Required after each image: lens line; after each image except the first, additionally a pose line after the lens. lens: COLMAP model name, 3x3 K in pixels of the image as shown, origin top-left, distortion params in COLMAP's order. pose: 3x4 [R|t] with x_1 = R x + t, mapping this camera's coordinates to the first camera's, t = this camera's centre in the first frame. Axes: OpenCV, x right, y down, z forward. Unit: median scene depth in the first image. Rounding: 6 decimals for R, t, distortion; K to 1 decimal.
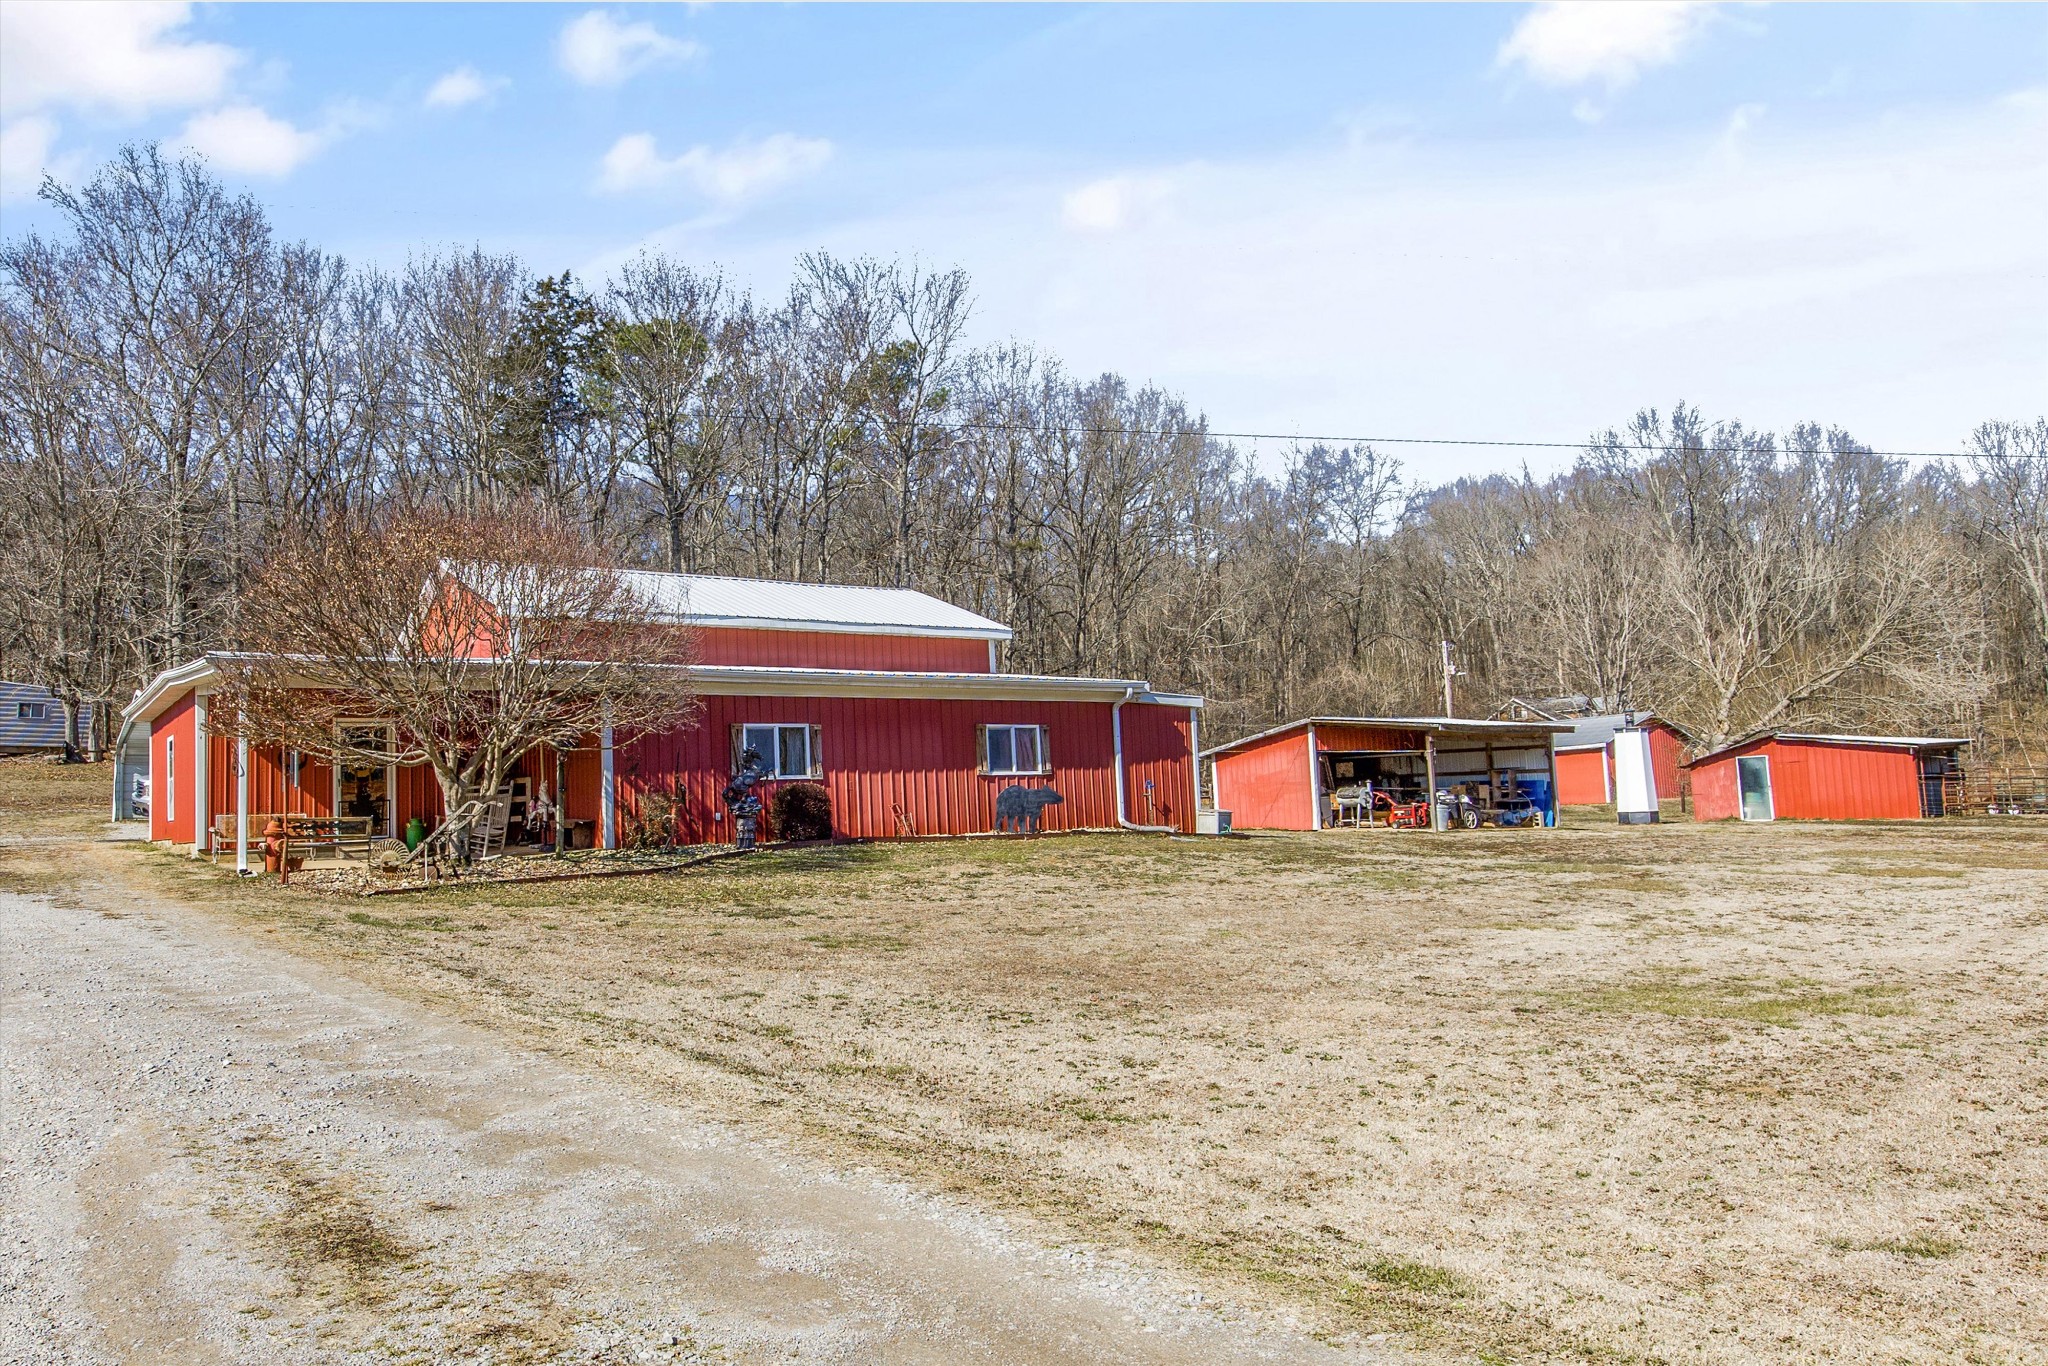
lens RADIAL K [[992.1, 0, 1015.2], [0, 992.1, 669.7], [0, 0, 1]] dist [-0.004142, -0.000342]
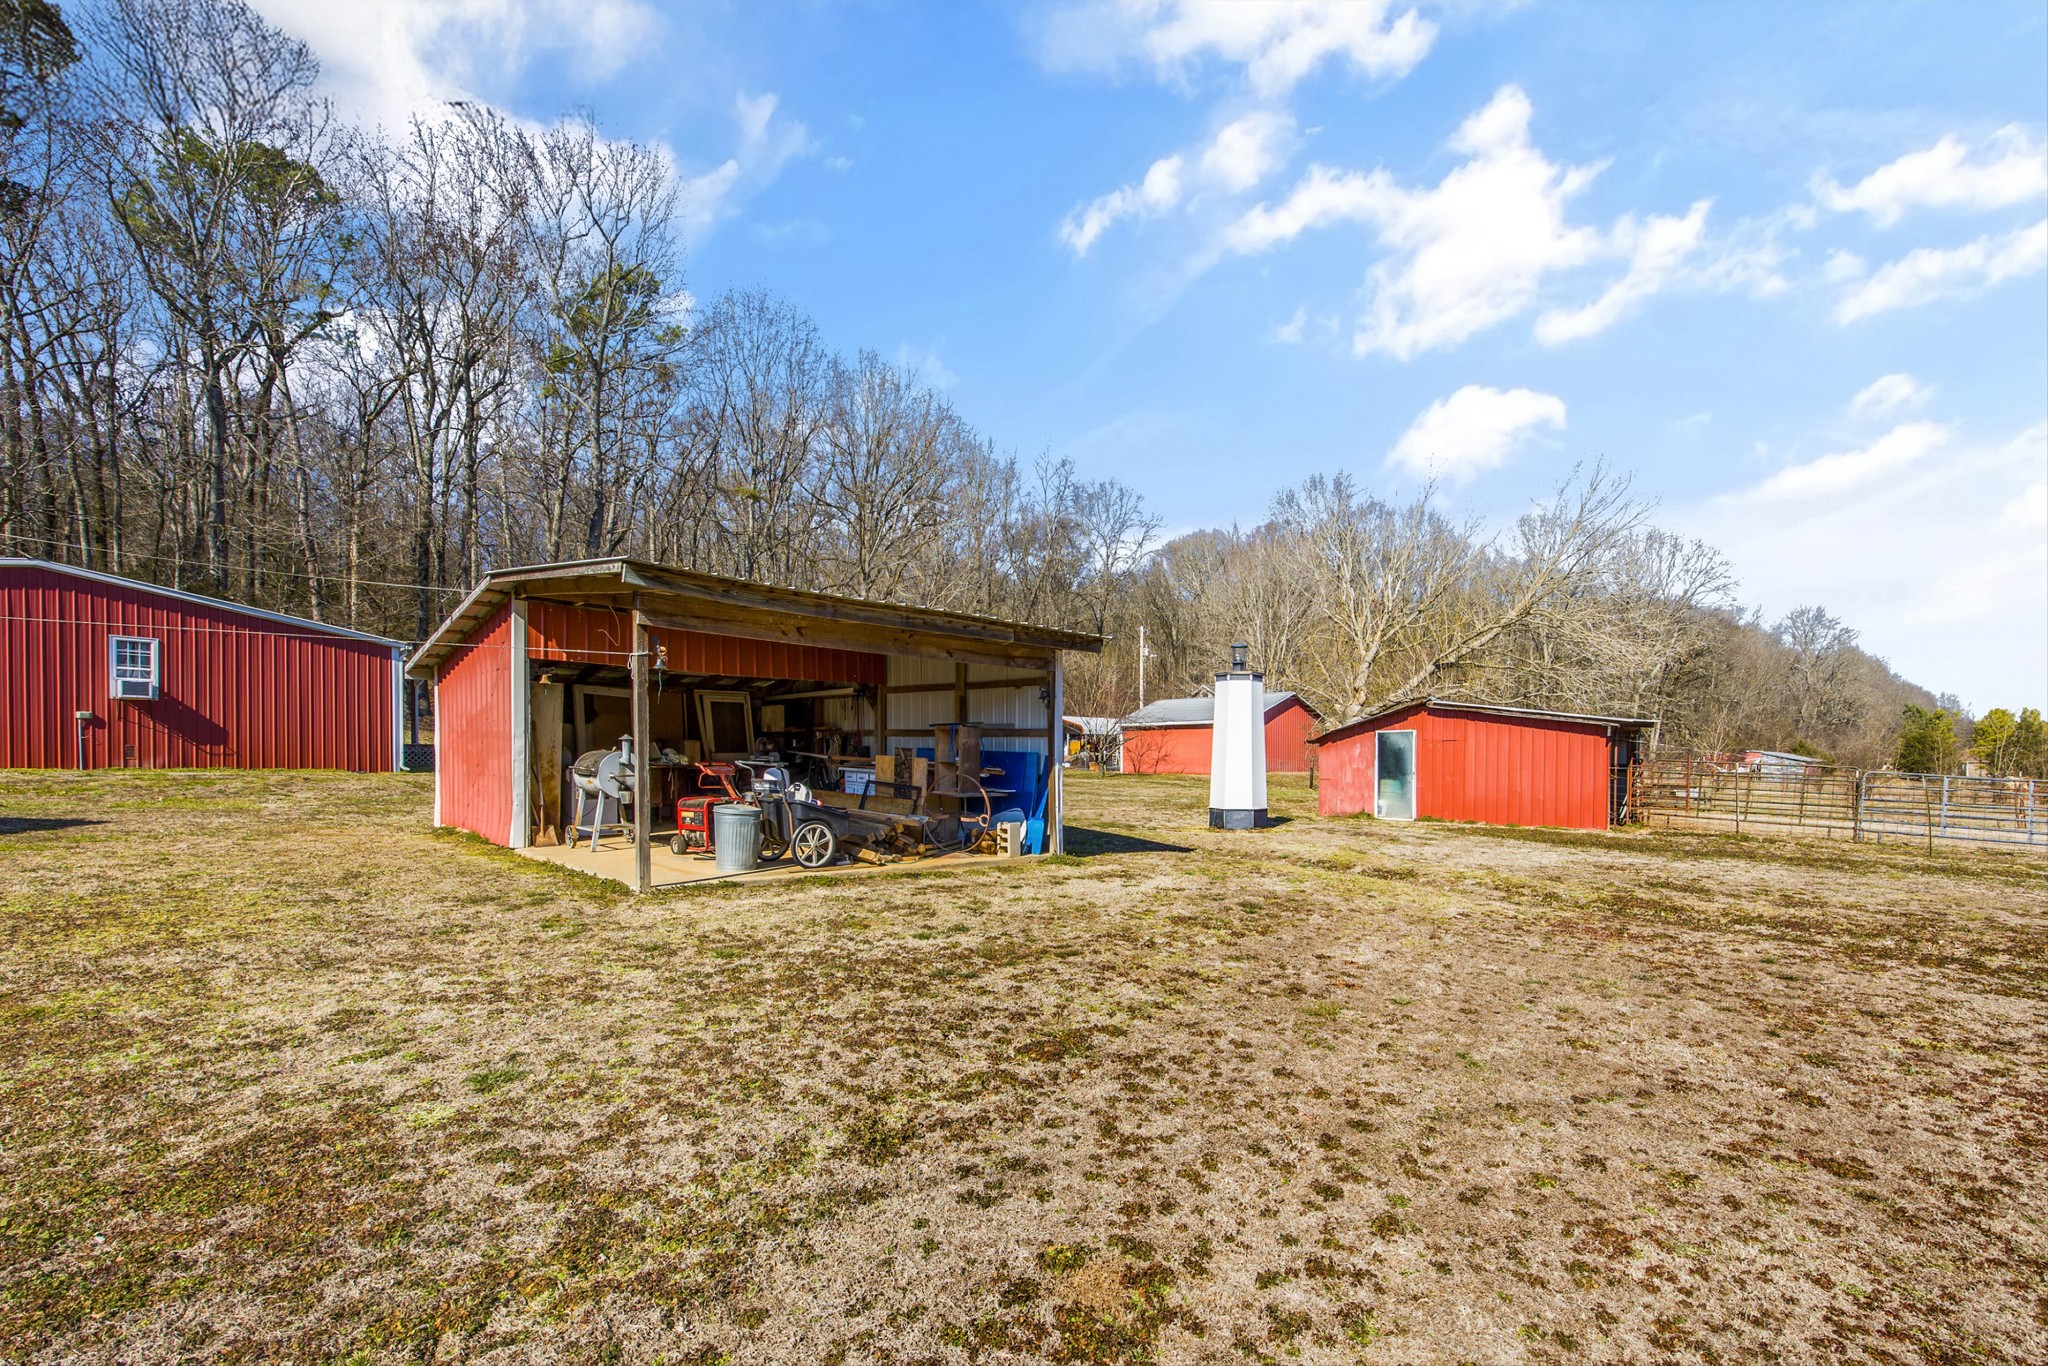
lens RADIAL K [[816.0, 0, 1030.5], [0, 816.0, 693.6], [0, 0, 1]] dist [-0.008752, -0.000313]
pose [[0.966875, 0.058869, 0.248368, 0.337867], [-0.073337, 0.996083, 0.049403, 0.050976], [-0.244487, -0.065981, 0.967405, 0.492558]]
